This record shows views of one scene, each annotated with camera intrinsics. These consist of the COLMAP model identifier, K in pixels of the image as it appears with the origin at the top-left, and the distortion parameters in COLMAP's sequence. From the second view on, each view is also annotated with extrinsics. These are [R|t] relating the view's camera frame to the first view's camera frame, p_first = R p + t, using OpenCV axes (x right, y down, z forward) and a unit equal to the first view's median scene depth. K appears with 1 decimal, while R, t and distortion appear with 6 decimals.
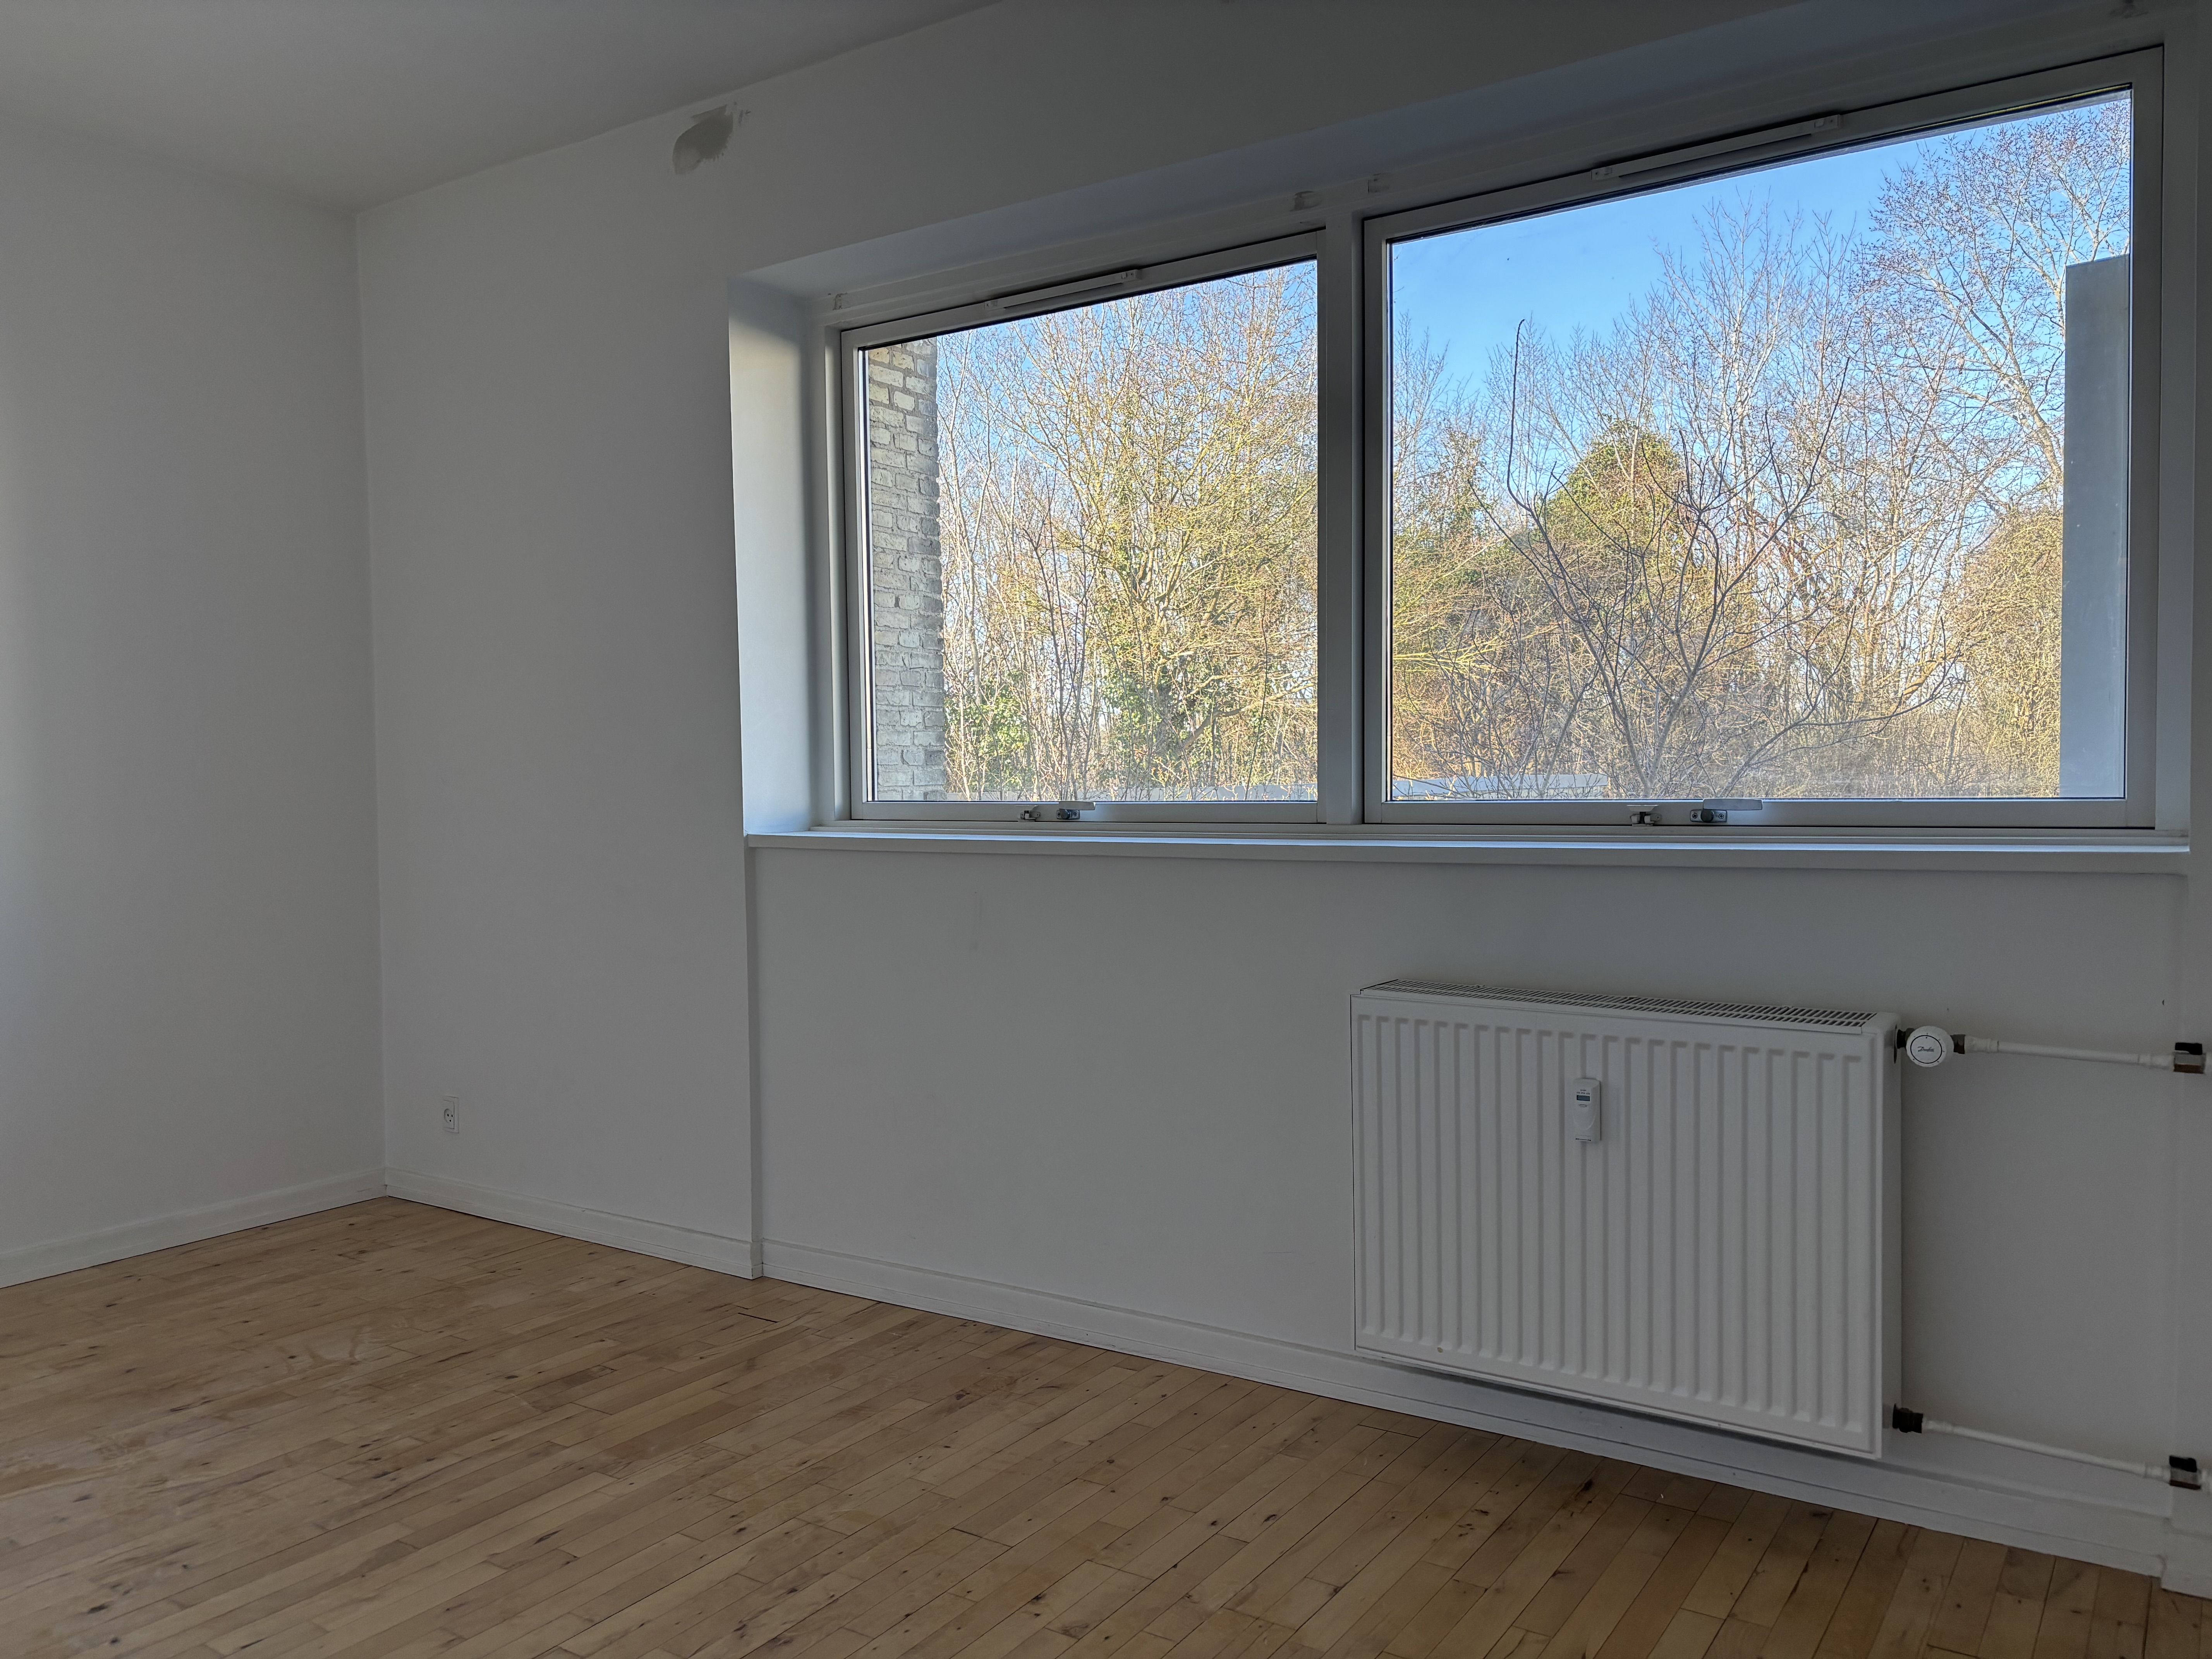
lens RADIAL K [[1675.6, 0, 1103.3], [0, 1675.6, 826.8], [0, 0, 1]] dist [0.001856, 0.000387]
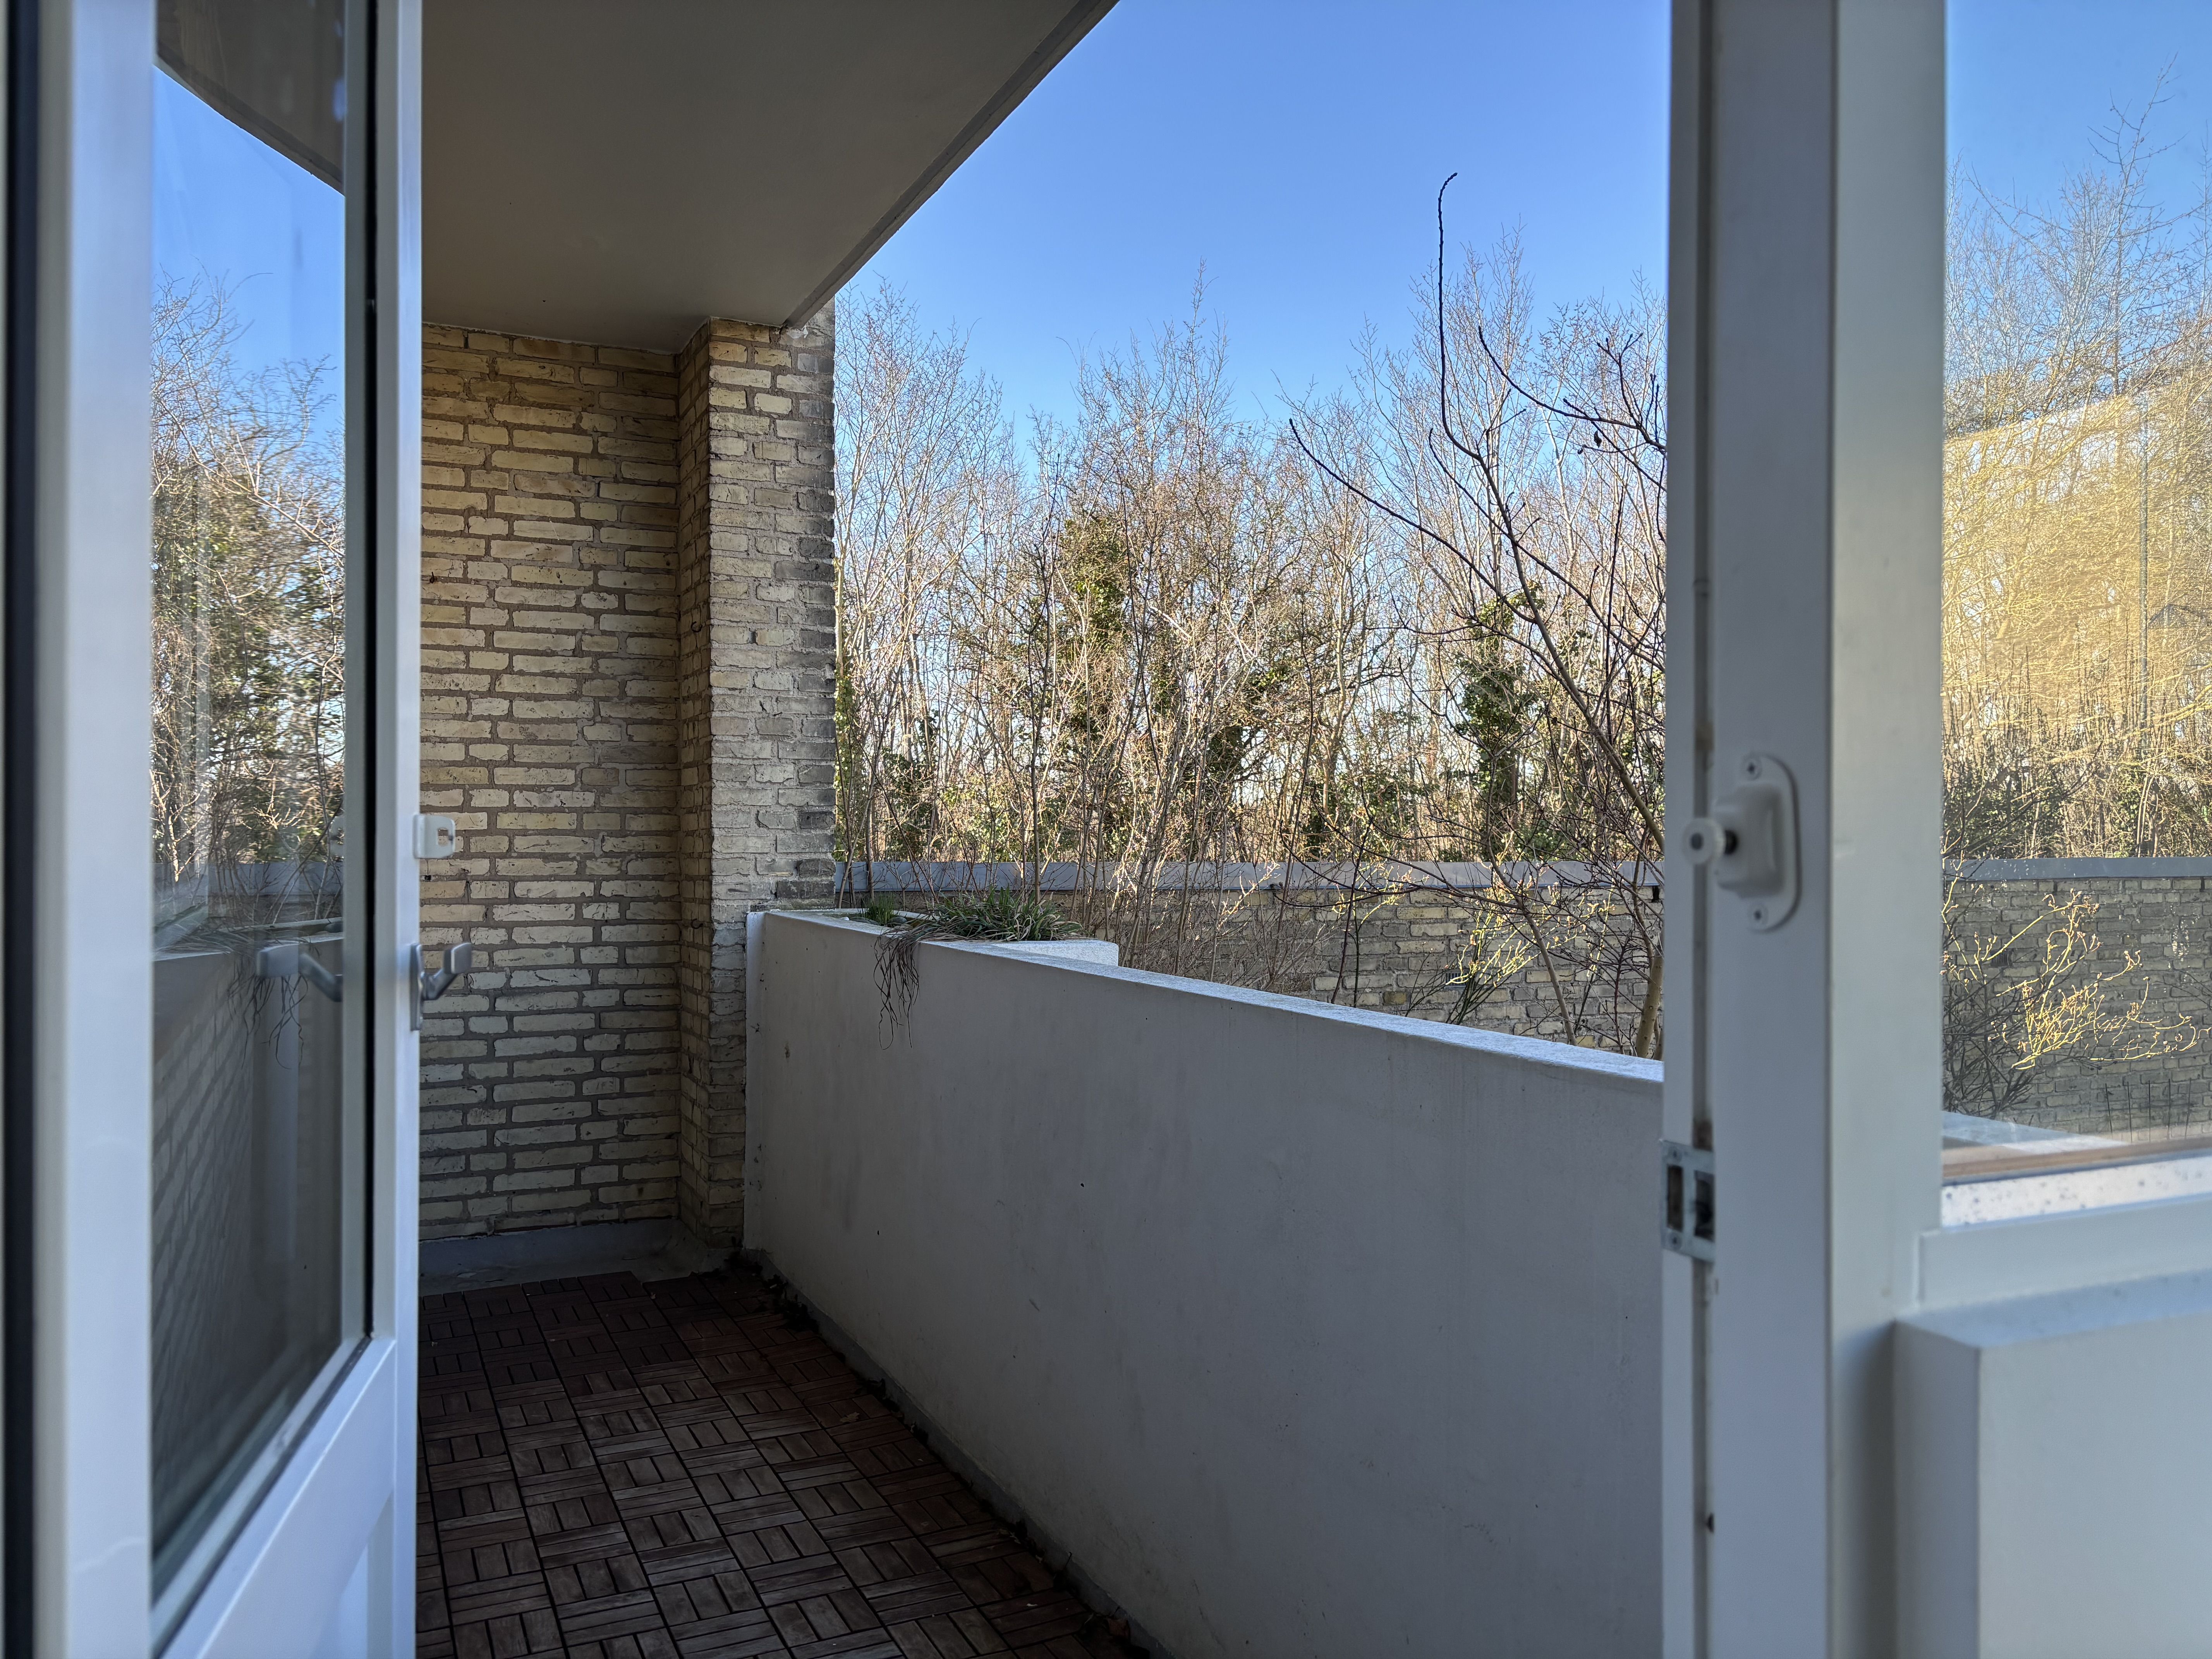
lens RADIAL K [[1675.6, 0, 1103.1], [0, 1675.6, 835.6], [0, 0, 1]] dist [0.001856, 0.000387]
pose [[0.849140, -0.000345, -0.528168, 0.473766], [-0.026531, 0.998709, -0.043308, -0.001102], [0.527501, 0.050787, 0.848035, 0.371987]]
